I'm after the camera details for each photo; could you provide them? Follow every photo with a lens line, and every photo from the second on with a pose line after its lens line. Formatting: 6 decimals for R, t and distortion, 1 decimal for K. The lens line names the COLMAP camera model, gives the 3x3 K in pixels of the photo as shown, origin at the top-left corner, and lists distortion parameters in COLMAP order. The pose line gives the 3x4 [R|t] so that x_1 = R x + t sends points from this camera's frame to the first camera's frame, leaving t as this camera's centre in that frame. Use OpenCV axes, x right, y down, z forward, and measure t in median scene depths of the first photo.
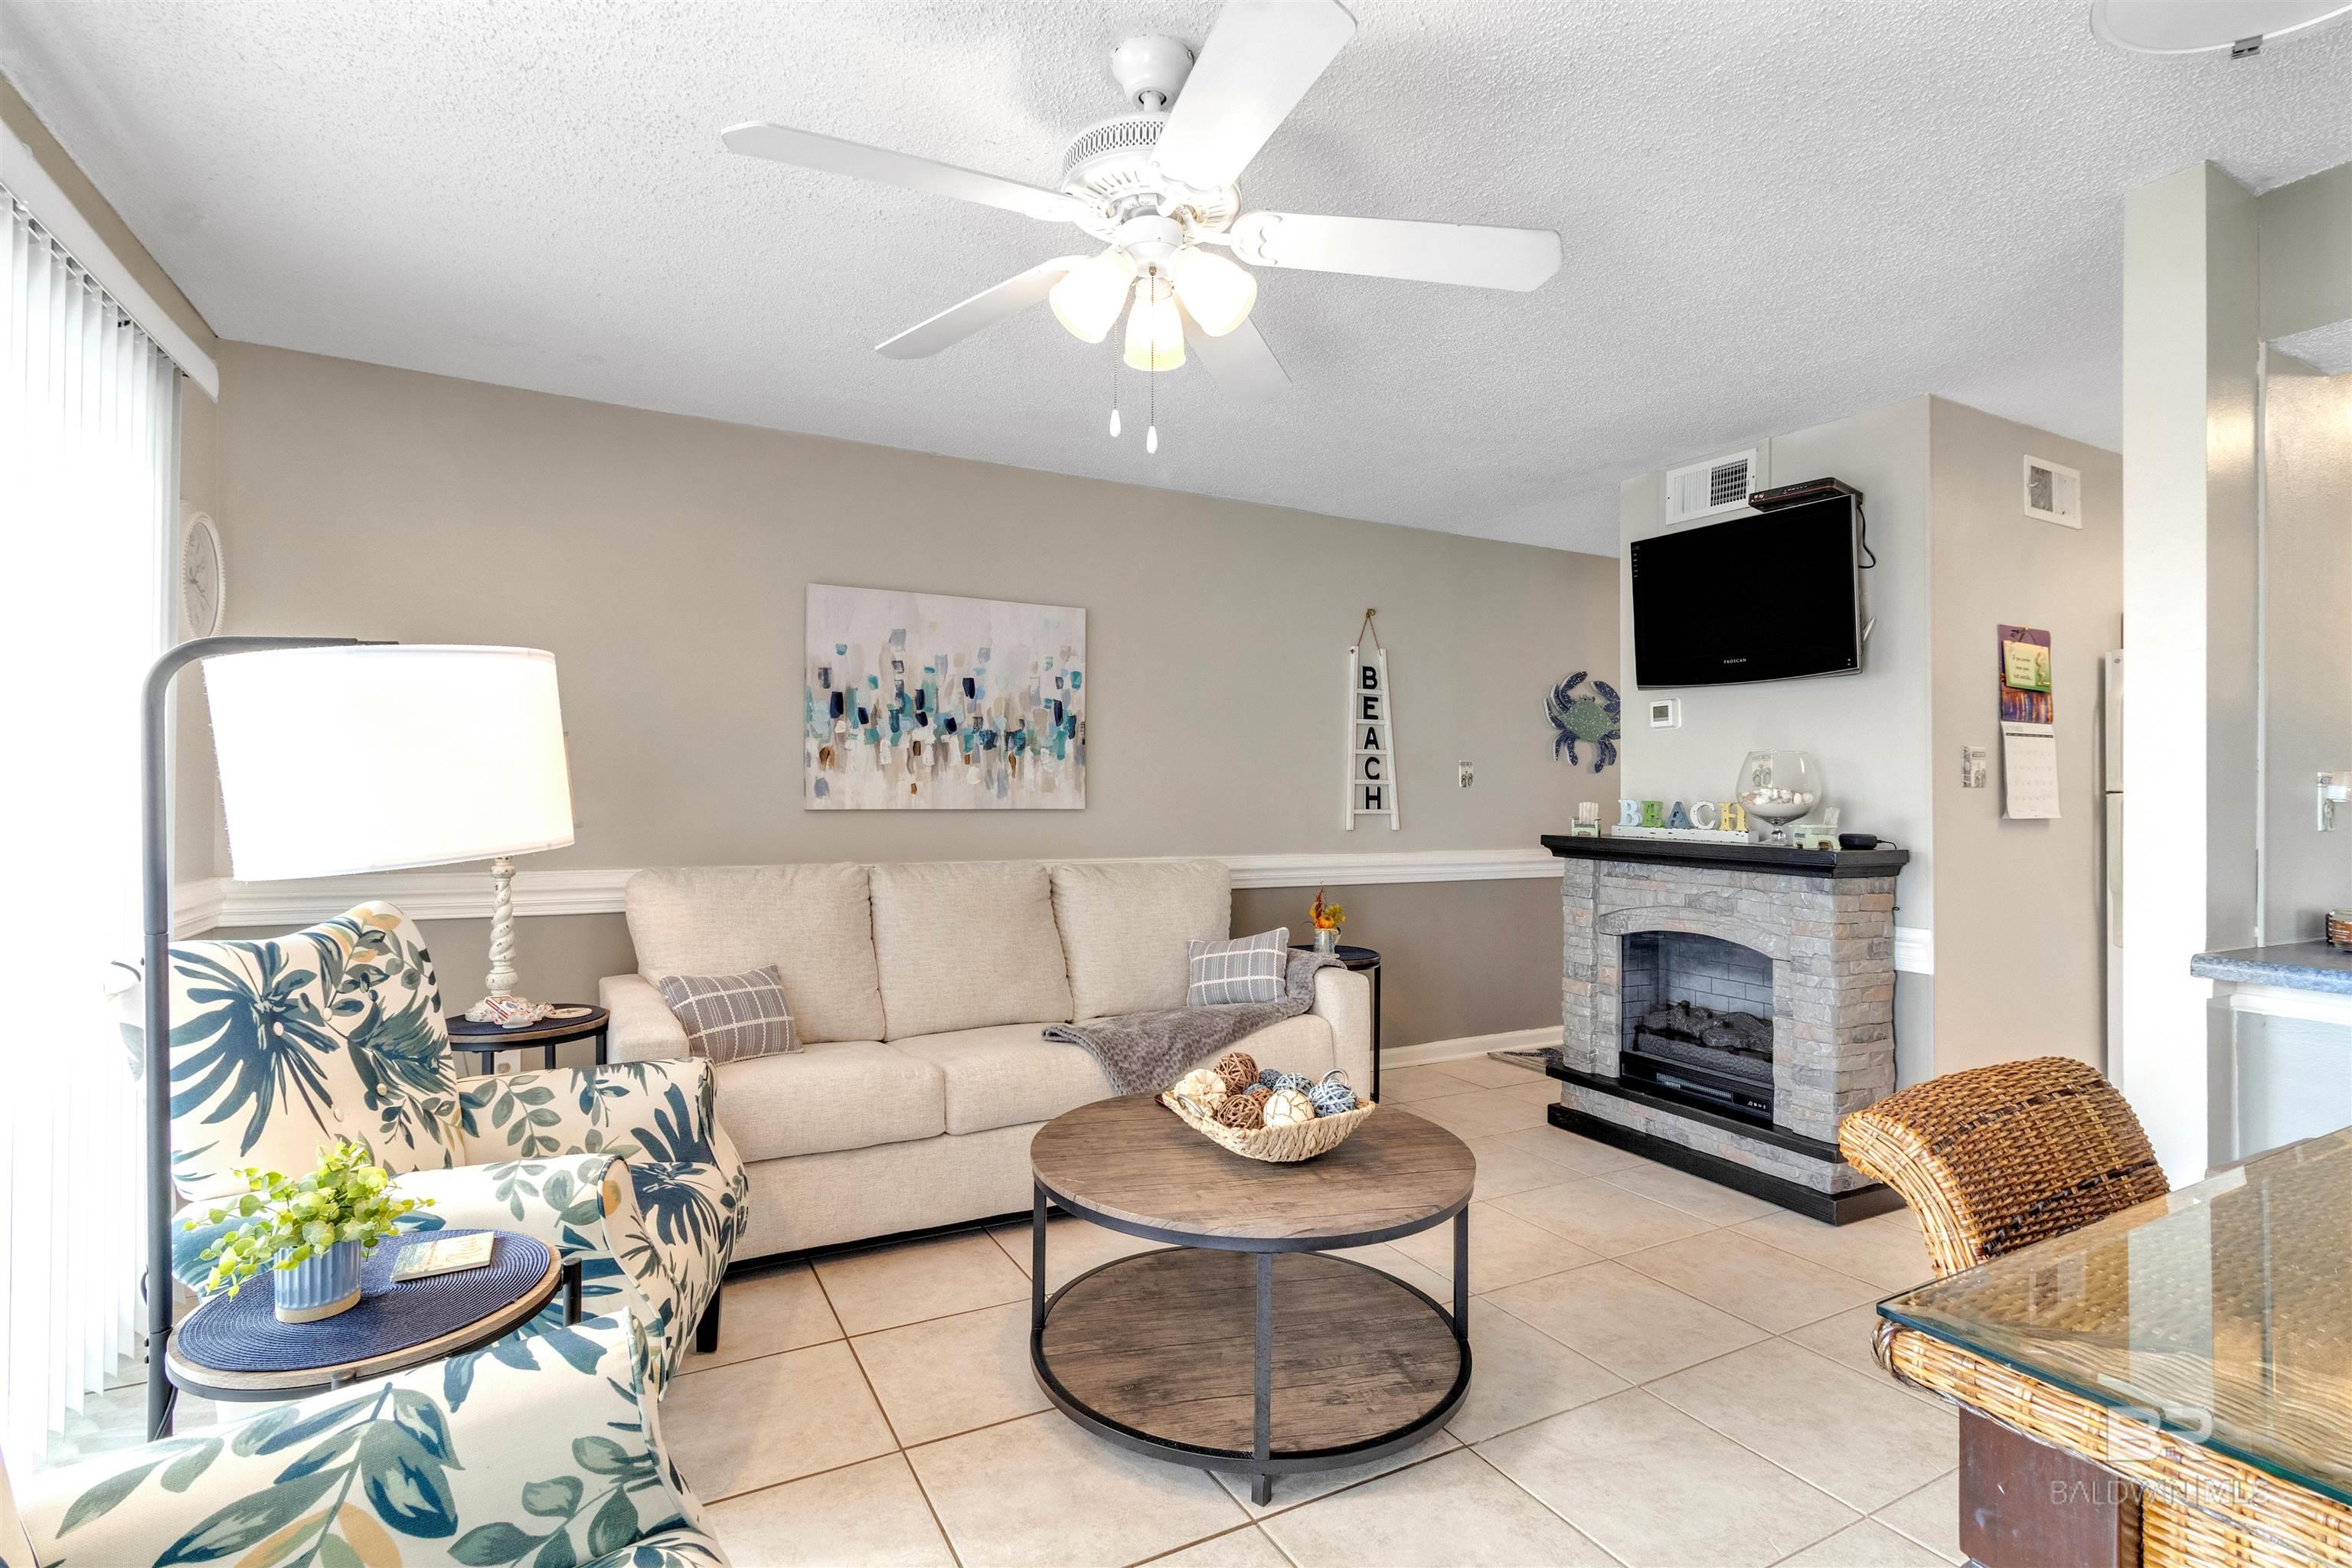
lens RADIAL K [[1121.0, 0, 1186.0], [0, 1121.0, 771.6], [0, 0, 1]] dist [0.006399, 0.000052]
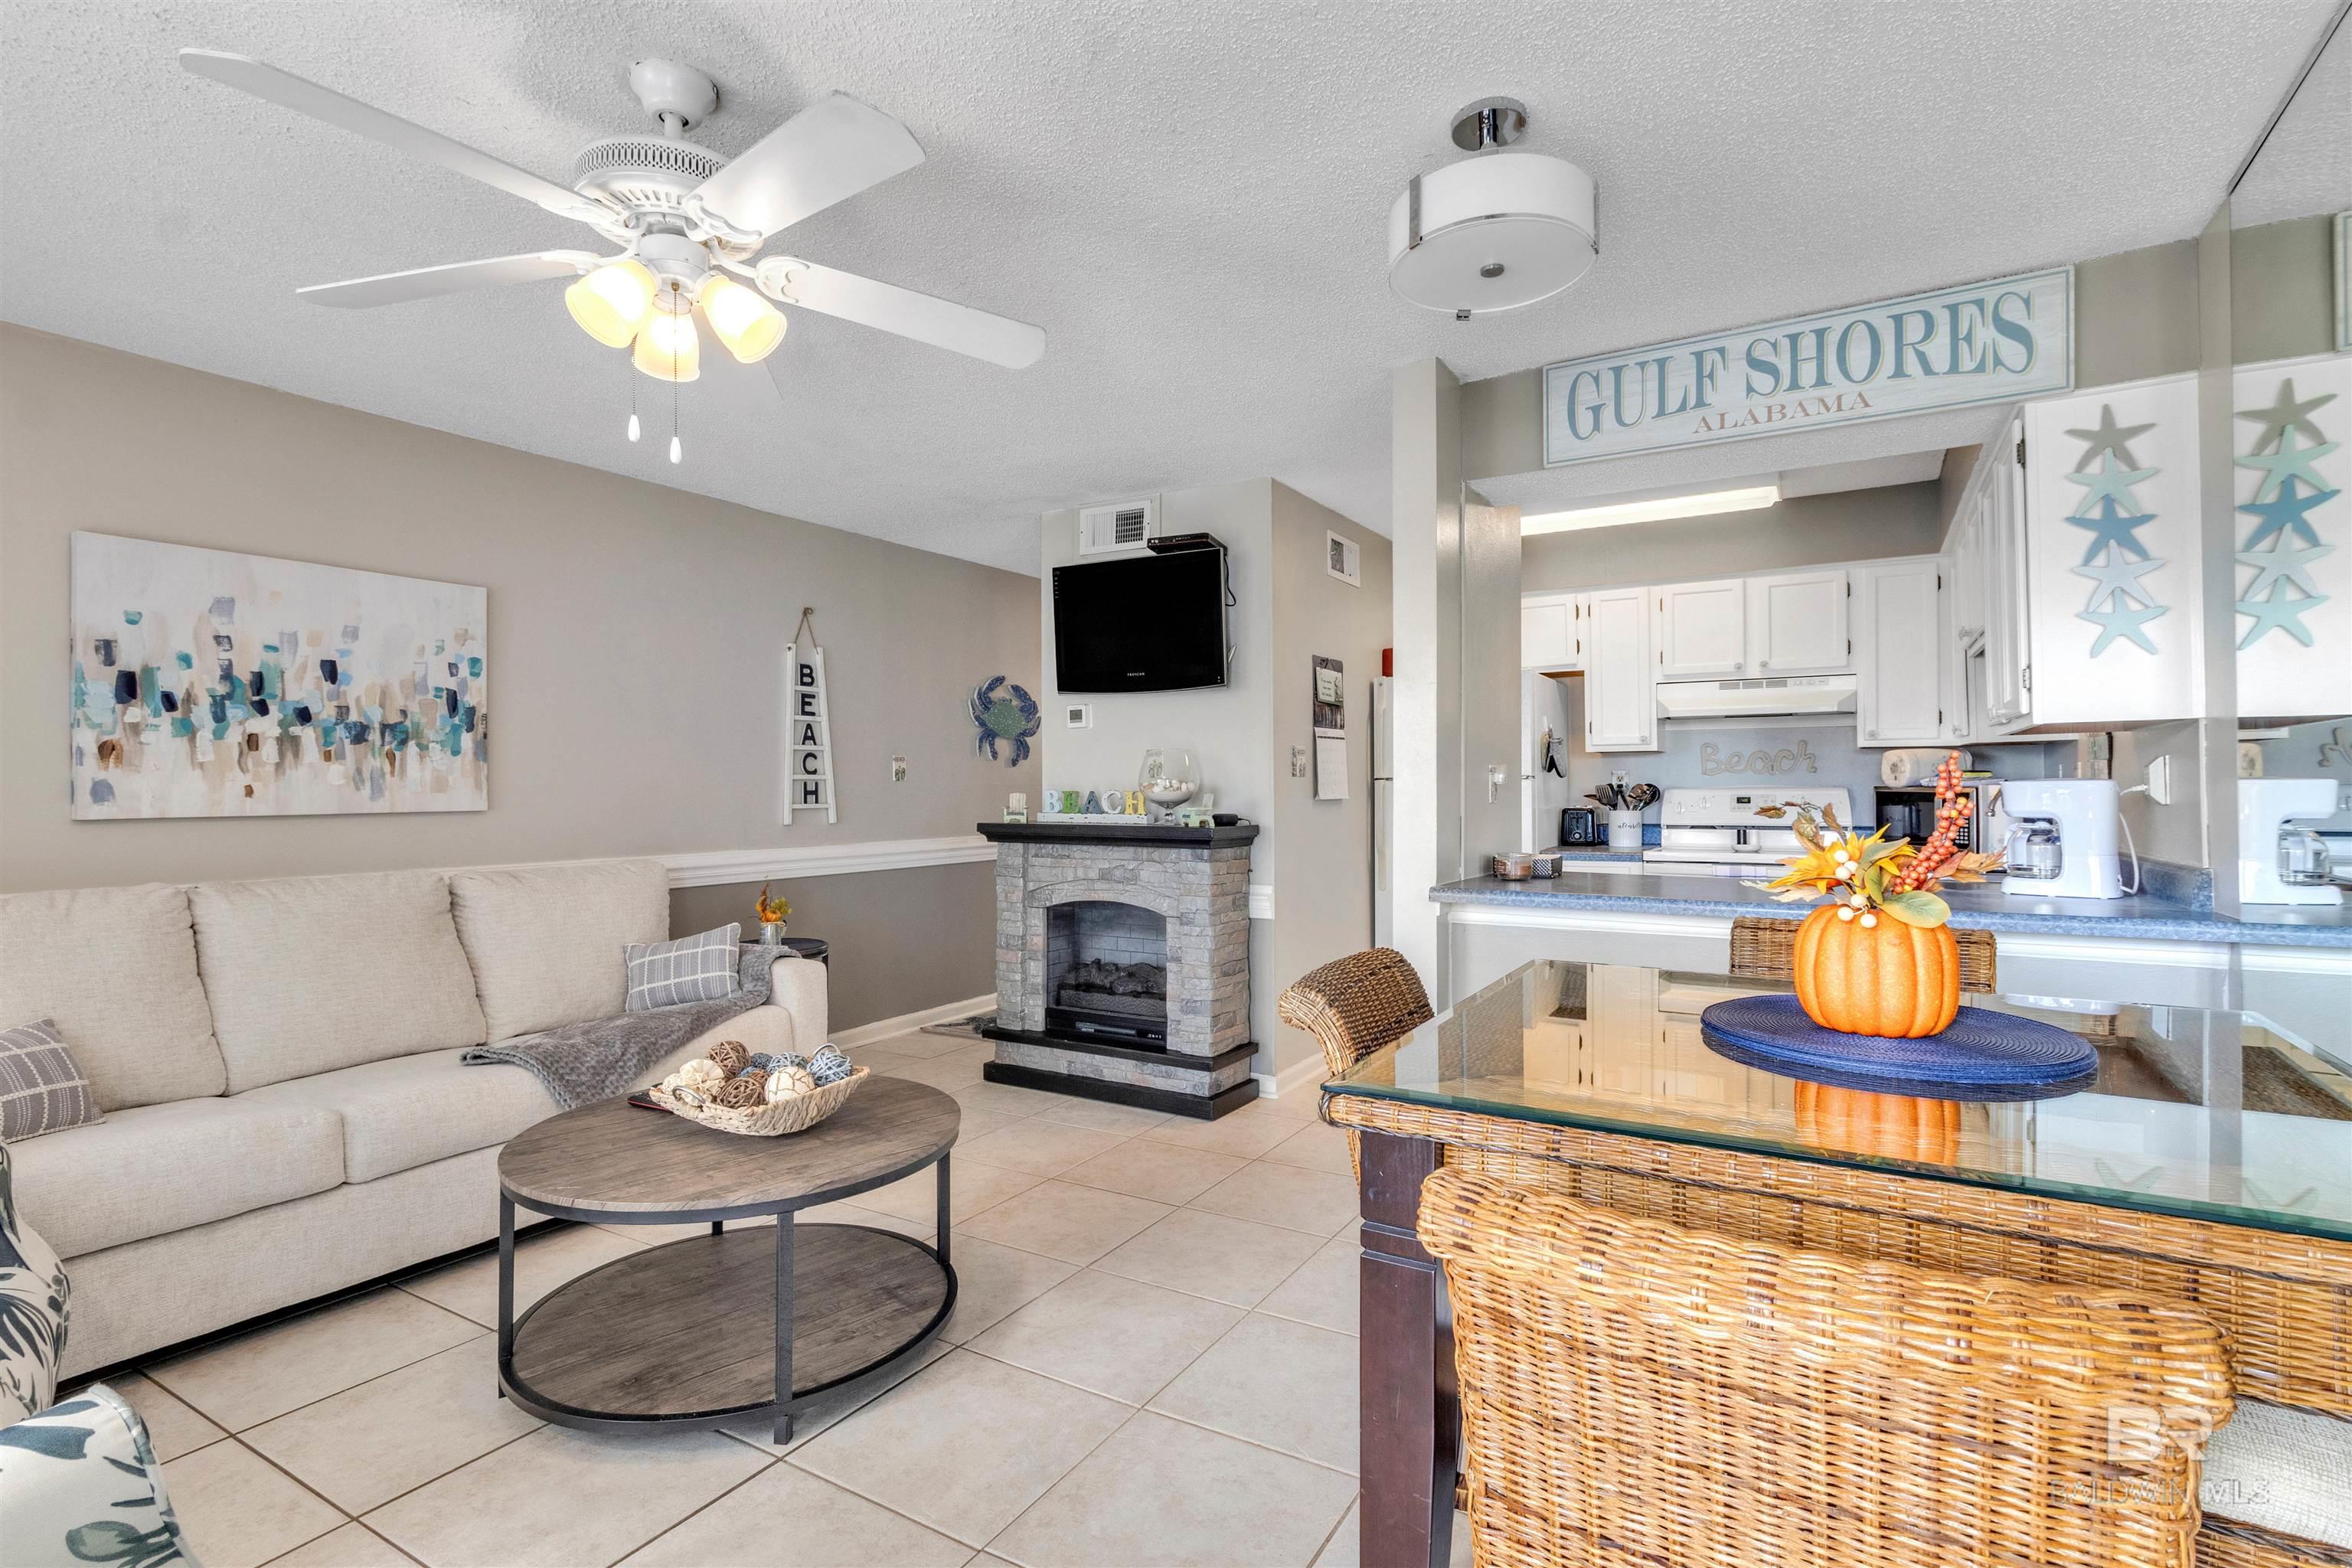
lens RADIAL K [[1121.0, 0, 1153.1], [0, 1121.0, 783.3], [0, 0, 1]] dist [0.006399, 0.000052]
pose [[0.874600, -0.013089, 0.484668, -0.091389], [0.005191, 0.999831, 0.017635, -0.002404], [-0.484817, -0.012908, 0.874521, -0.075707]]
